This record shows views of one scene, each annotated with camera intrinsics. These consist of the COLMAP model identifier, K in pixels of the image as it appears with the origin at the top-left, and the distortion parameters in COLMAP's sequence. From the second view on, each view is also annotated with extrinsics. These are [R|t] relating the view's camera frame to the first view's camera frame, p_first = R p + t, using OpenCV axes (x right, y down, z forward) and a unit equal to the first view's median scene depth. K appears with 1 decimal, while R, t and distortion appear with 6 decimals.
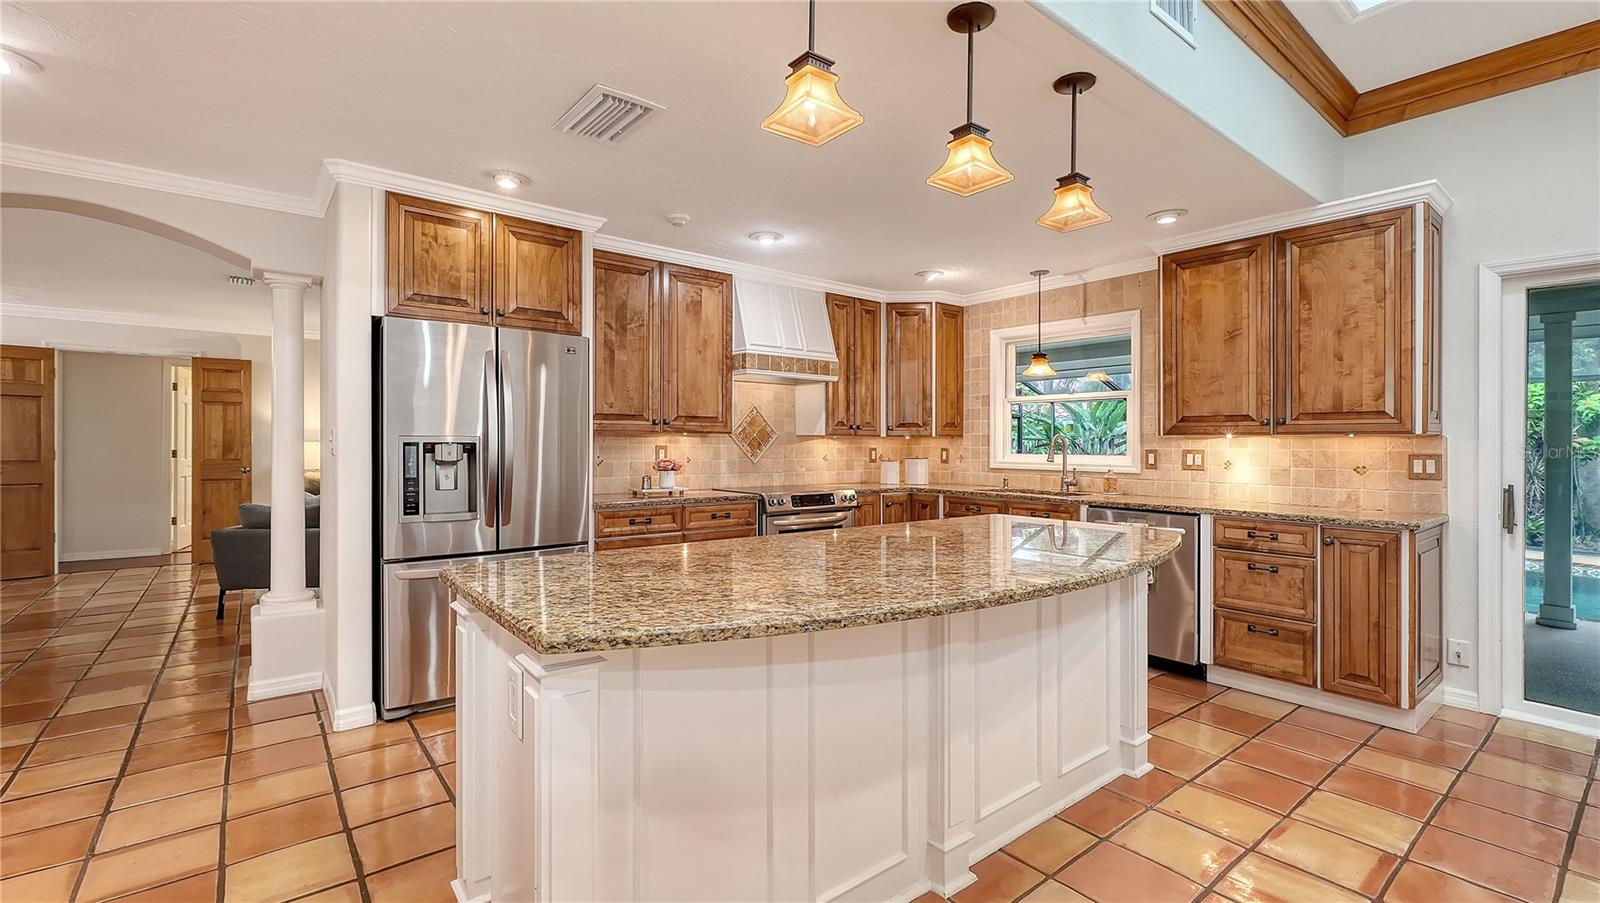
lens RADIAL K [[696.0, 0, 813.3], [0, 696.0, 444.7], [0, 0, 1]] dist [0.001227, 0.000230]
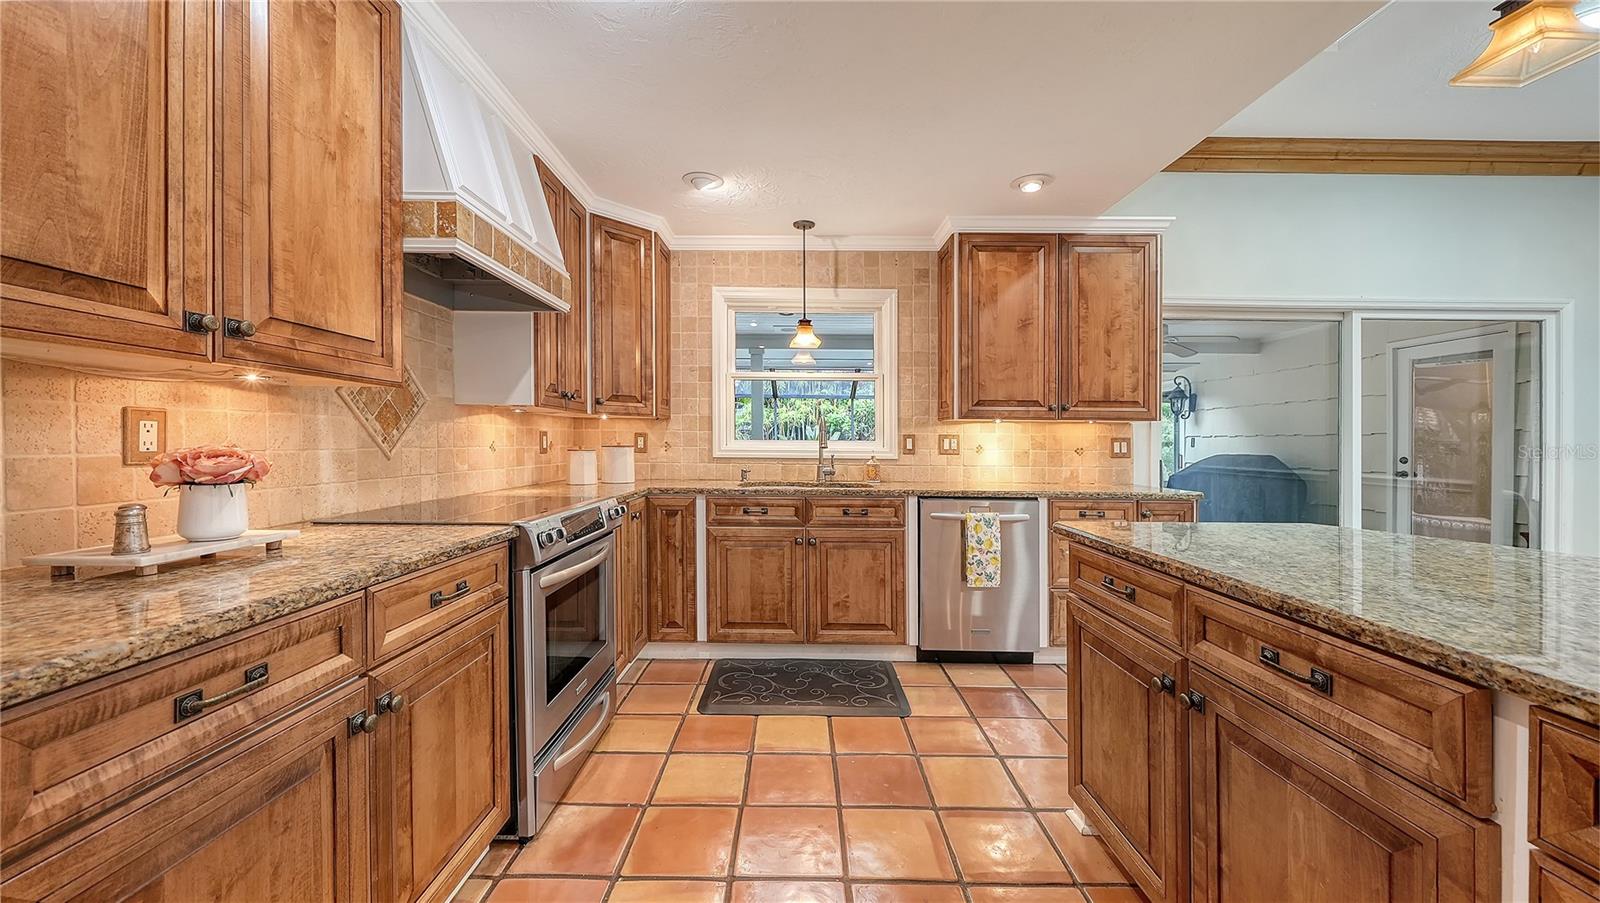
lens RADIAL K [[573.4, 0, 796.3], [0, 573.4, 446.5], [0, 0, 1]] dist [-0.001369, -0.000091]
pose [[0.637998, -0.006165, 0.770013, -0.242984], [-0.003868, 0.999930, 0.011211, 0.015864], [-0.770028, -0.010131, 0.637929, 0.624744]]
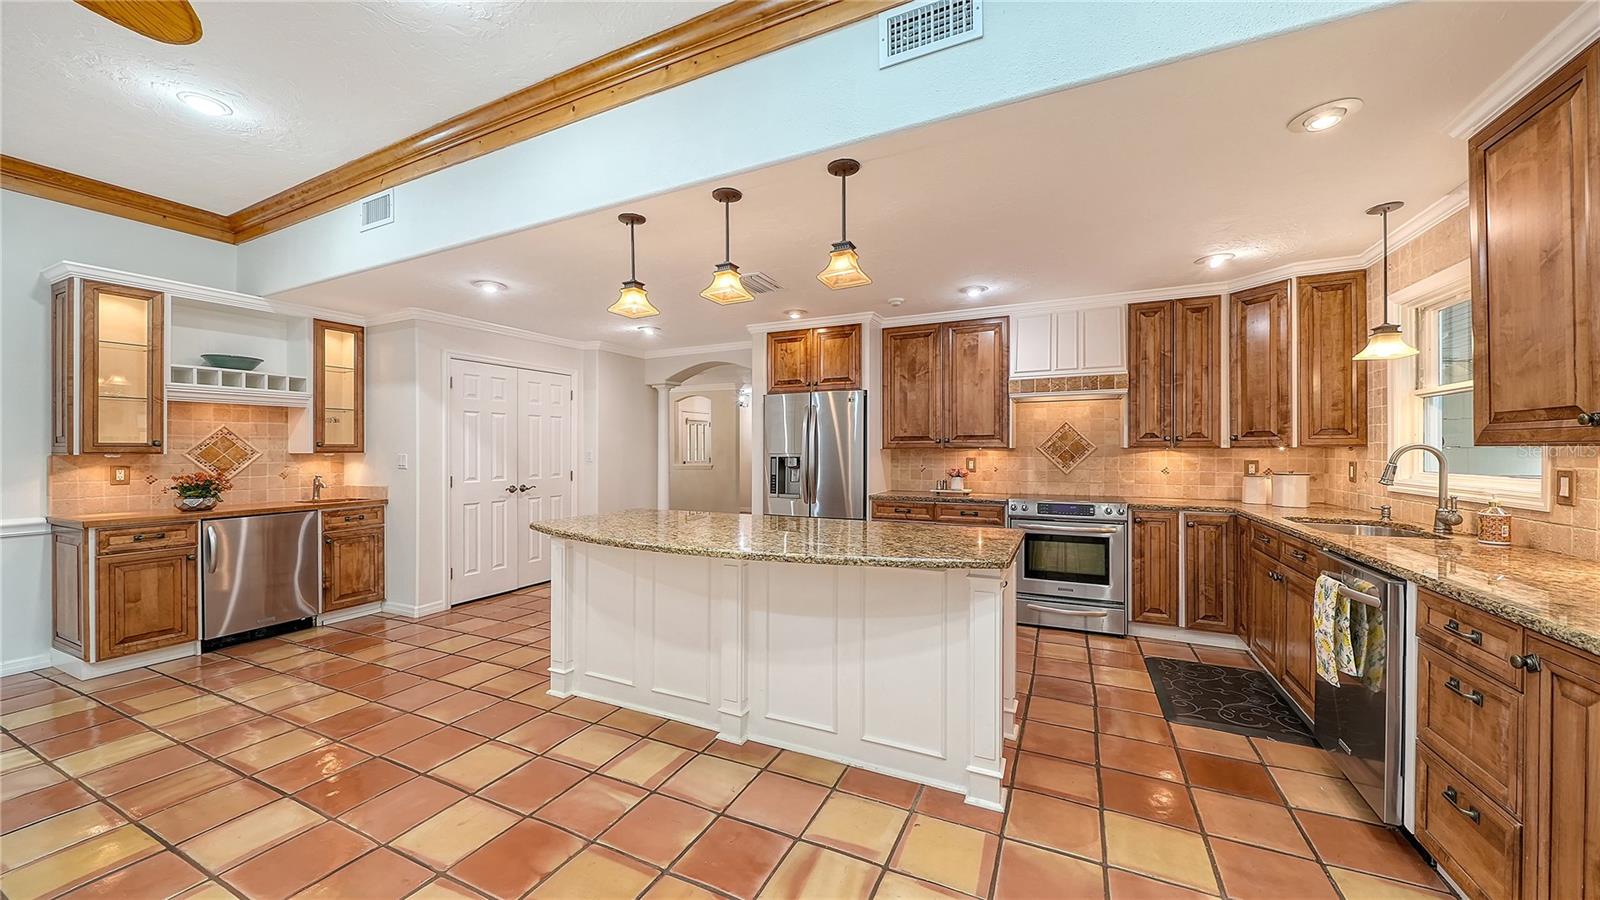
lens RADIAL K [[573.4, 0, 796.3], [0, 573.4, 445.0], [0, 0, 1]] dist [-0.001369, -0.000091]
pose [[0.414975, -0.014638, -0.909715, 0.662667], [0.004341, 0.999891, -0.014109, -0.009469], [0.909823, 0.001905, 0.414993, 0.267409]]
